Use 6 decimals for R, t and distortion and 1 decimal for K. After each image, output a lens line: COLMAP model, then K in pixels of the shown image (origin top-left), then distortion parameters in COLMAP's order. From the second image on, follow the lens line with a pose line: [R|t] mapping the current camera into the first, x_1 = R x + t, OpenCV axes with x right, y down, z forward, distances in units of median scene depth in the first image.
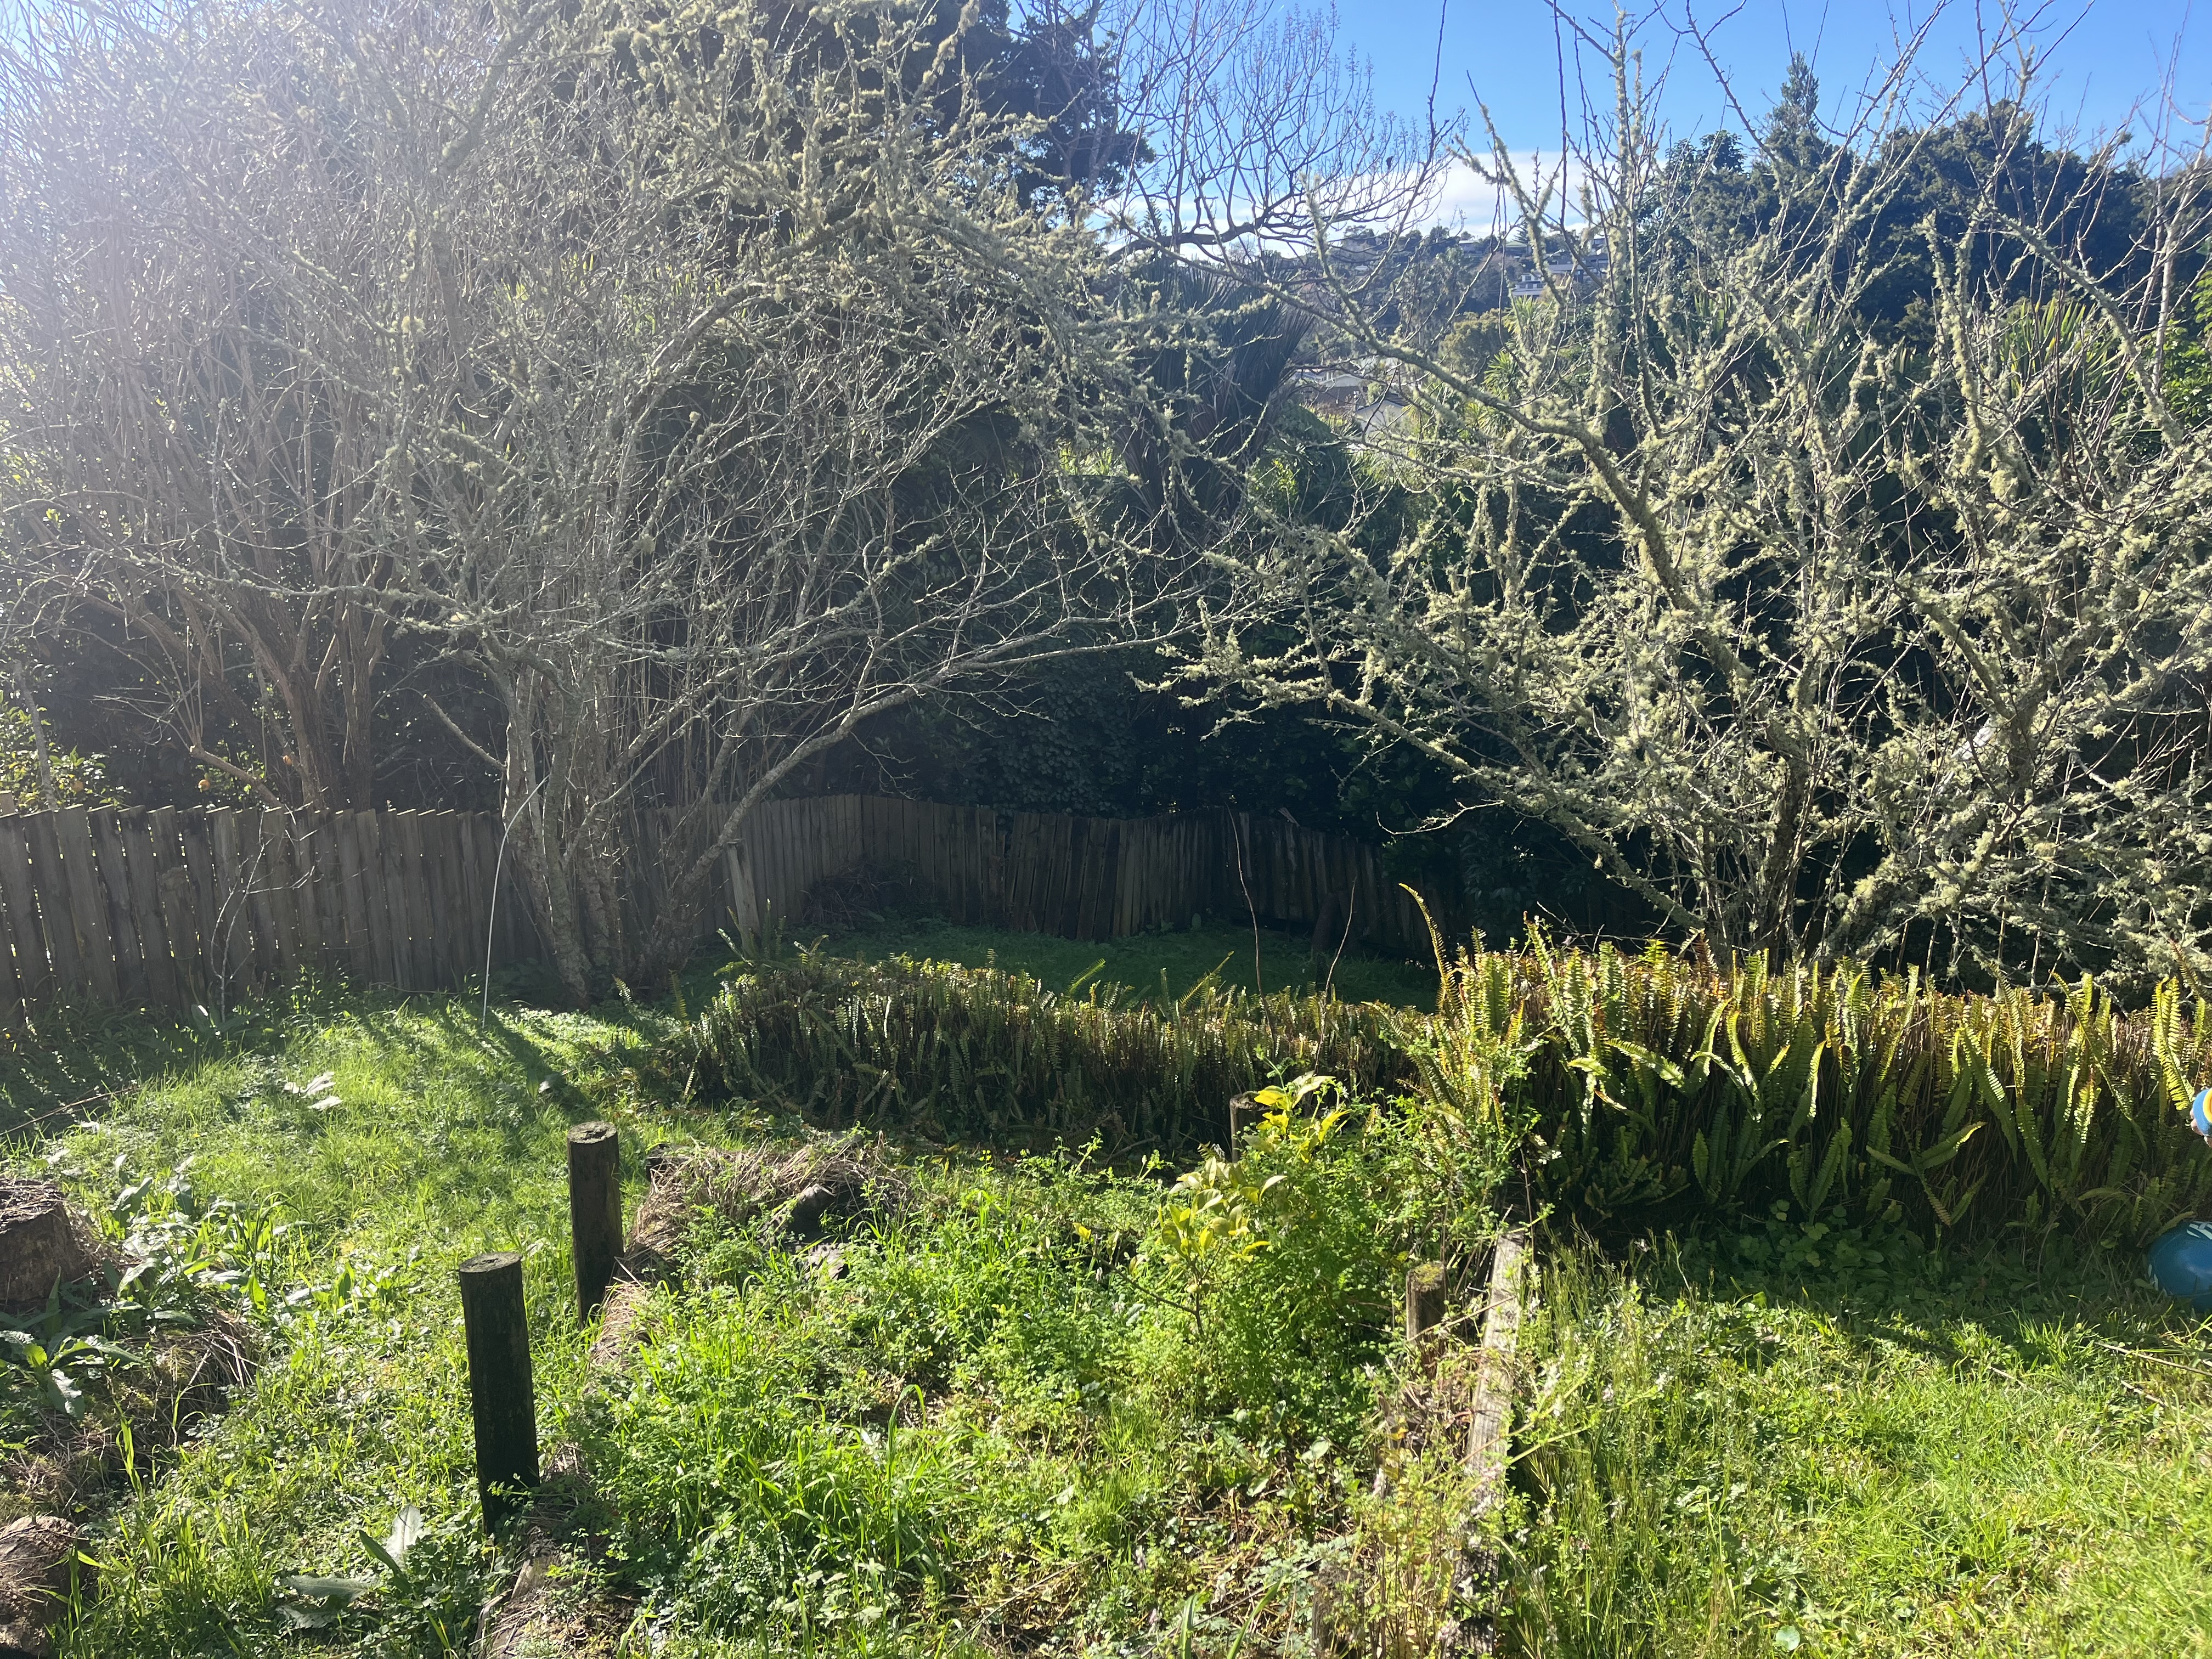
lens RADIAL K [[1664.7, 0, 1106.0], [0, 1664.7, 829.5], [0, 0, 1]] dist [0.075780, -0.095310]
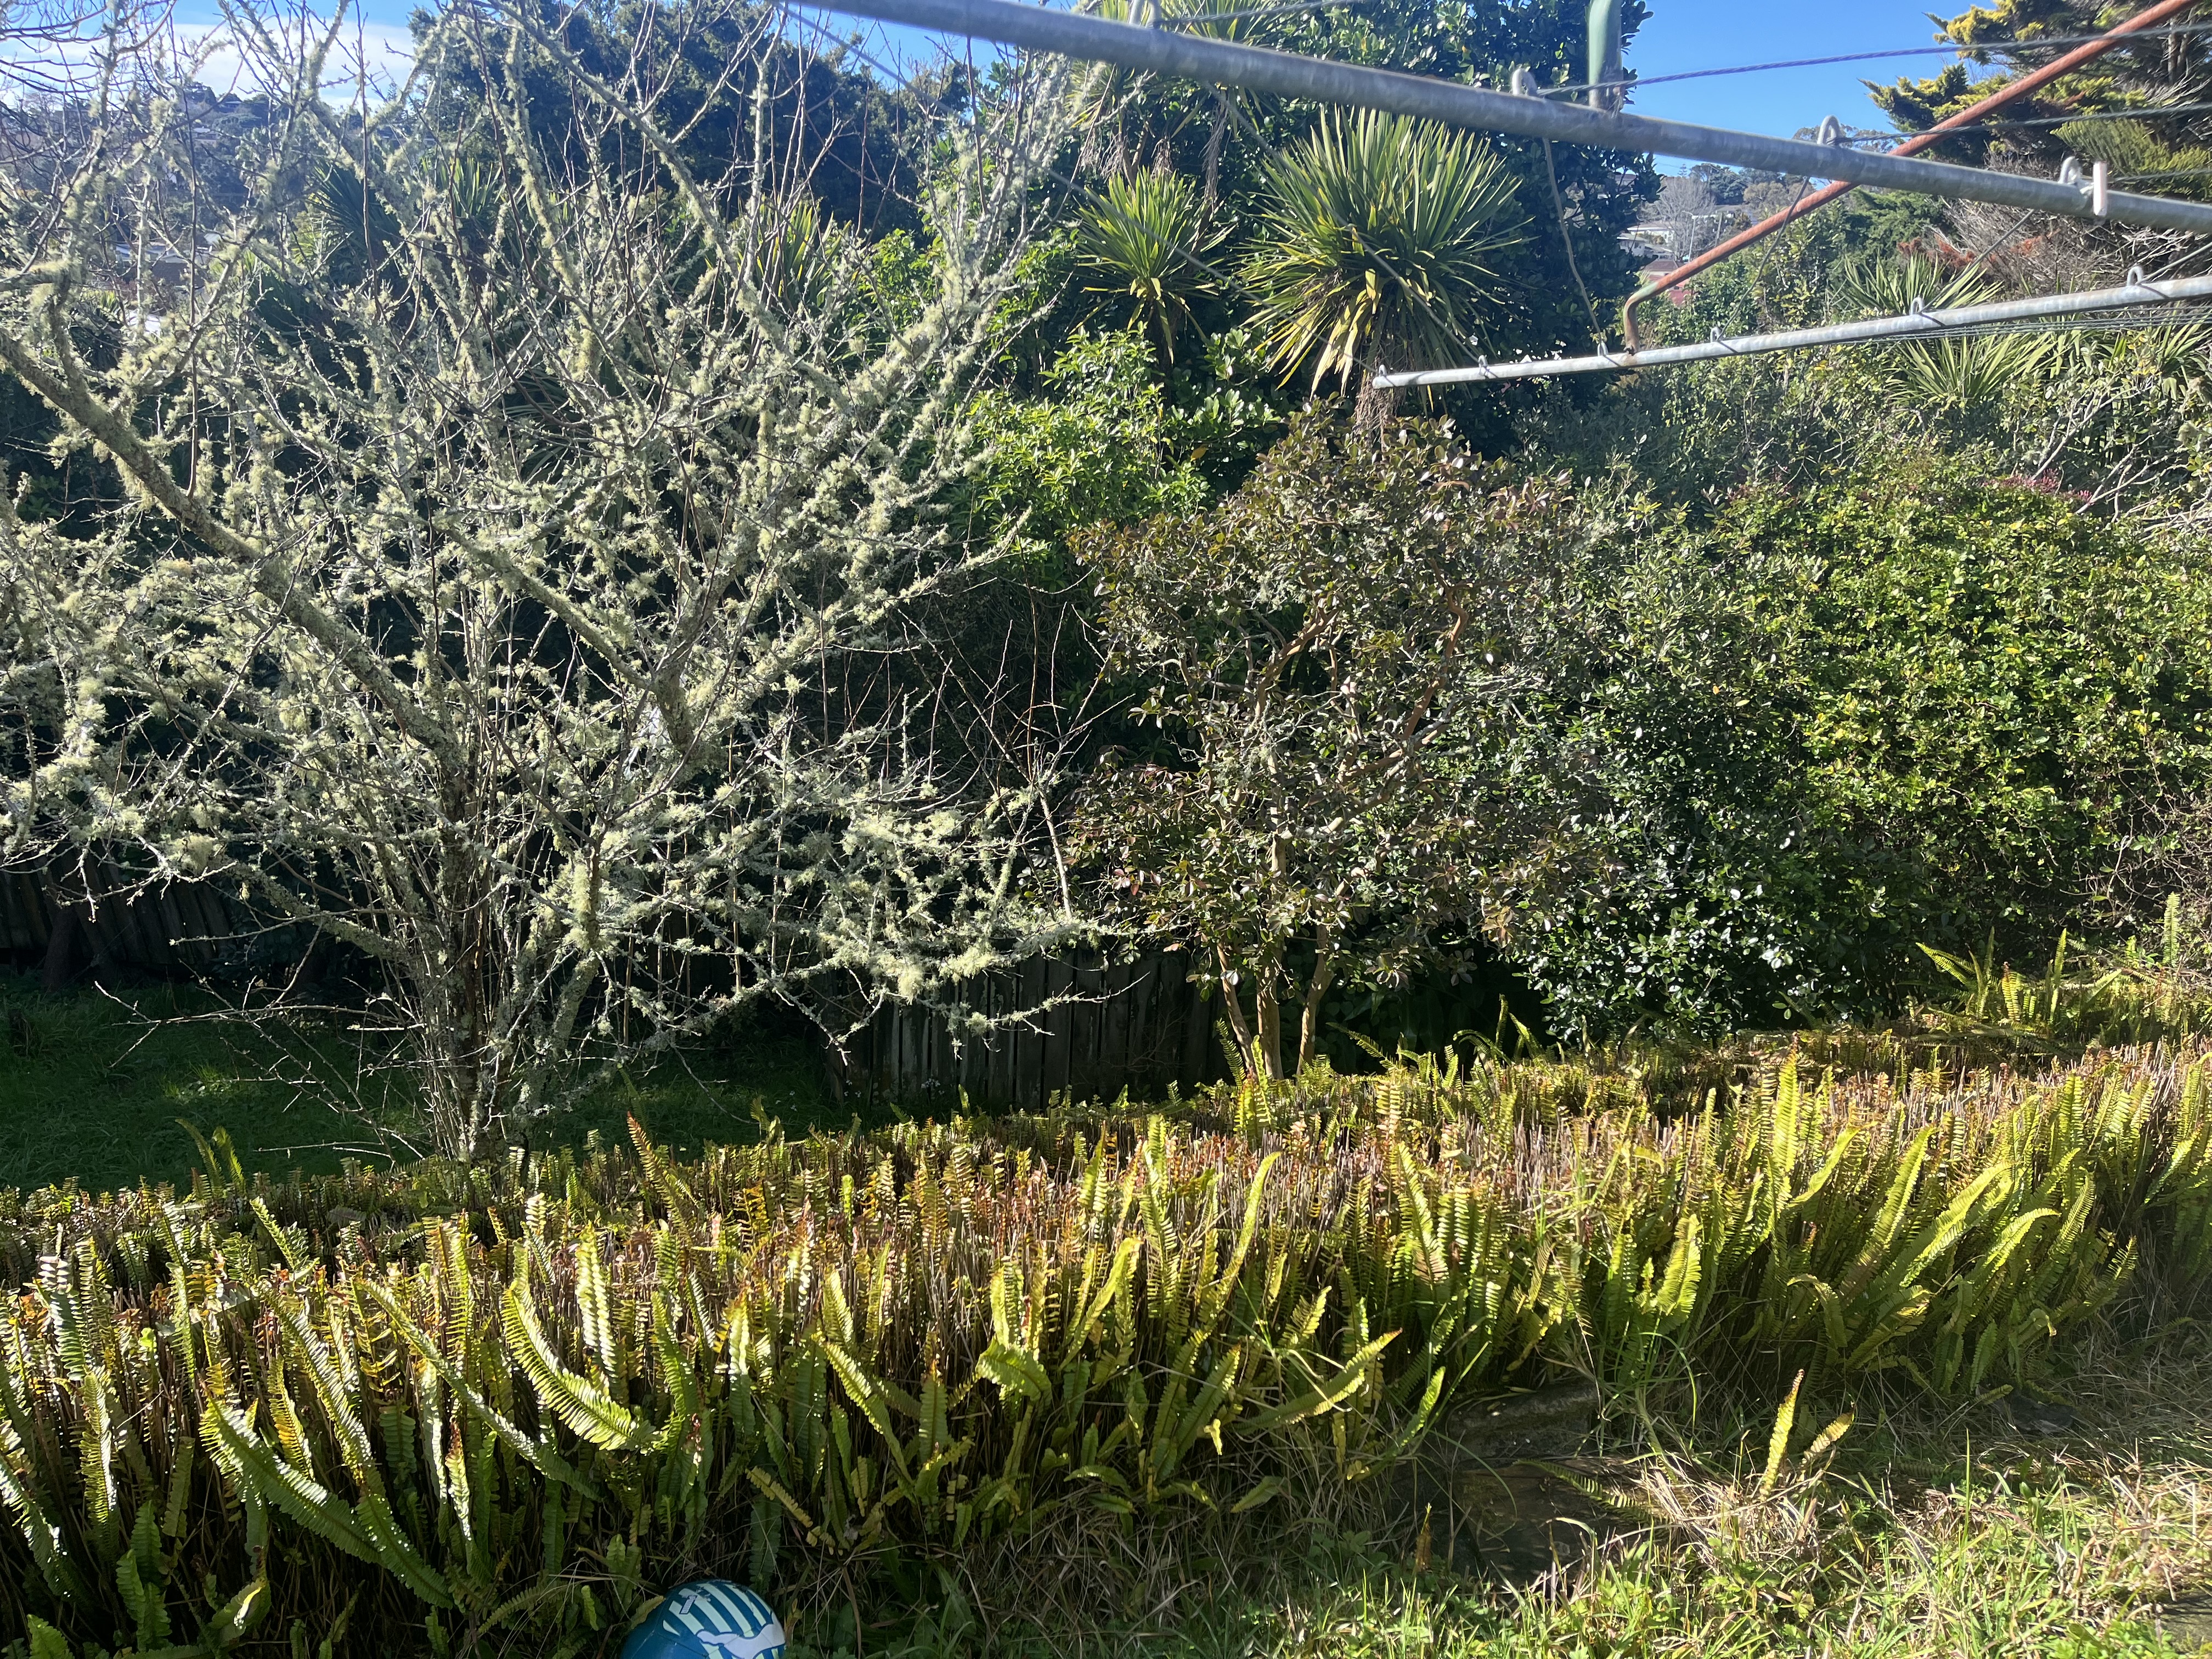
lens RADIAL K [[1664.7, 0, 1106.0], [0, 1664.7, 829.5], [0, 0, 1]] dist [0.075780, -0.095310]
pose [[0.820887, -0.118403, 0.558681, 0.261321], [0.089706, 0.992861, 0.078612, -0.043710], [-0.564001, -0.014415, 0.825648, 0.230400]]
